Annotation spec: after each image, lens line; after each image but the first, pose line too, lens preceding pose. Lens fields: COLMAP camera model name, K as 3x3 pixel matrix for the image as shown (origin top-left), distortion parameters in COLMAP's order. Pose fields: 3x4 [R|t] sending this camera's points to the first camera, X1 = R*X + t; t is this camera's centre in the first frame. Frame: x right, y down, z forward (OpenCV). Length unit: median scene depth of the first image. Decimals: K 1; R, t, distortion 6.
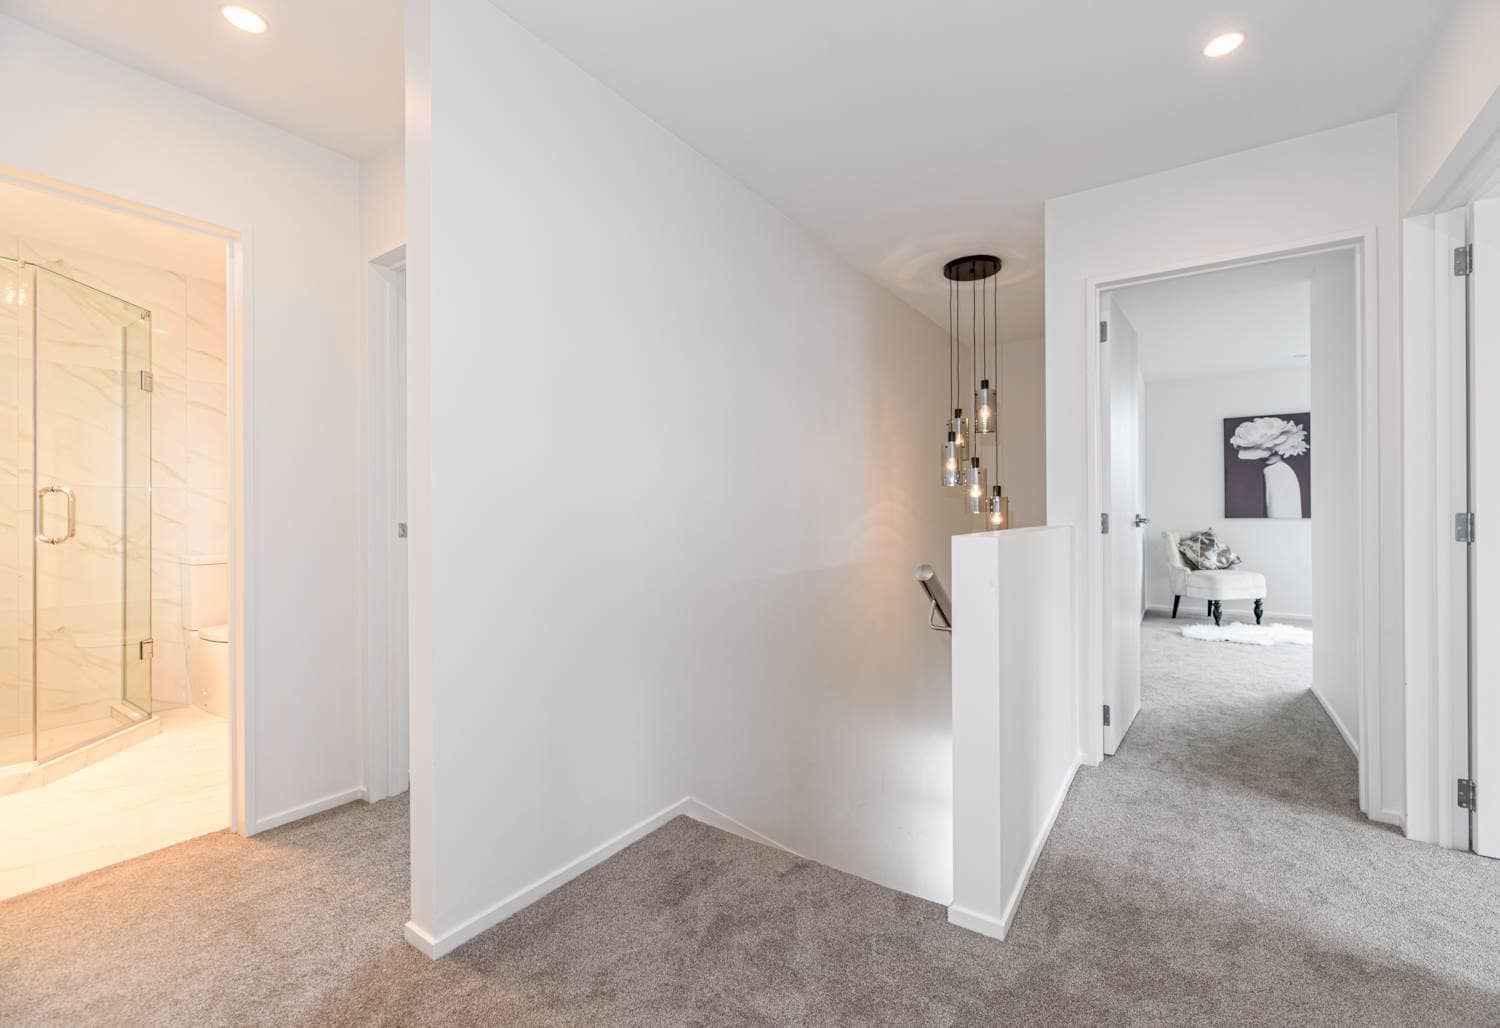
lens RADIAL K [[639.8, 0, 754.7], [0, 639.8, 510.0], [0, 0, 1]] dist [0.001473, -0.000006]
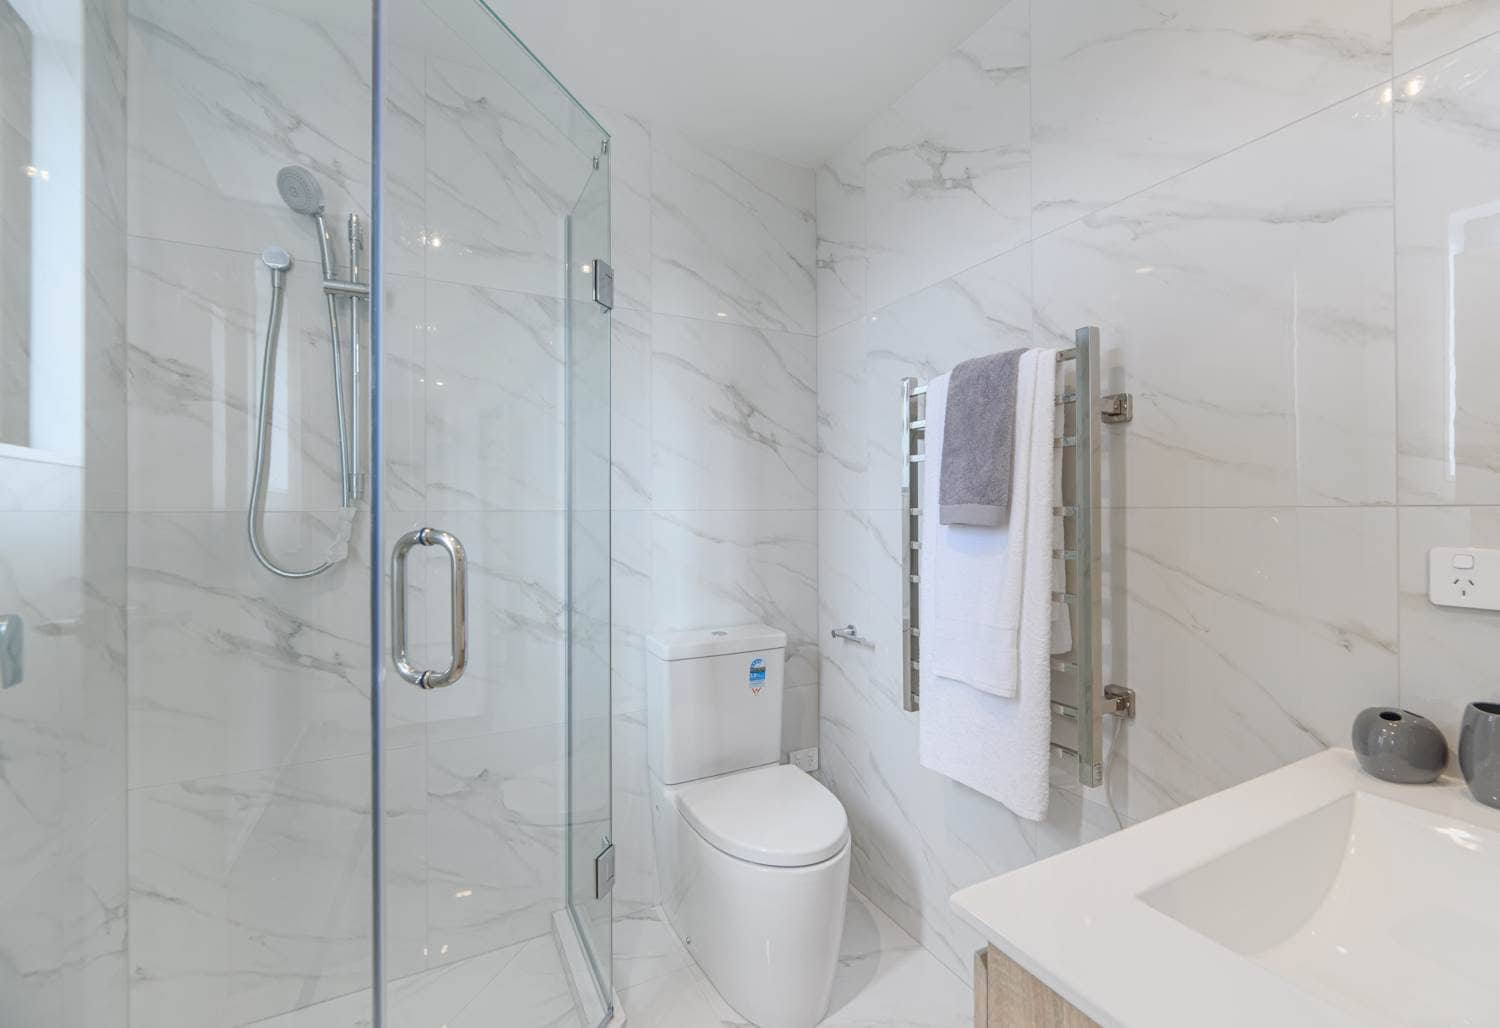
lens RADIAL K [[639.8, 0, 750.4], [0, 639.8, 511.8], [0, 0, 1]] dist [0.001473, -0.000006]
pose [[0.876432, 0.001673, -0.481522, -0.592836], [0.000496, 0.999990, 0.004376, -0.038069], [0.481525, -0.004074, 0.876423, 0.603900]]
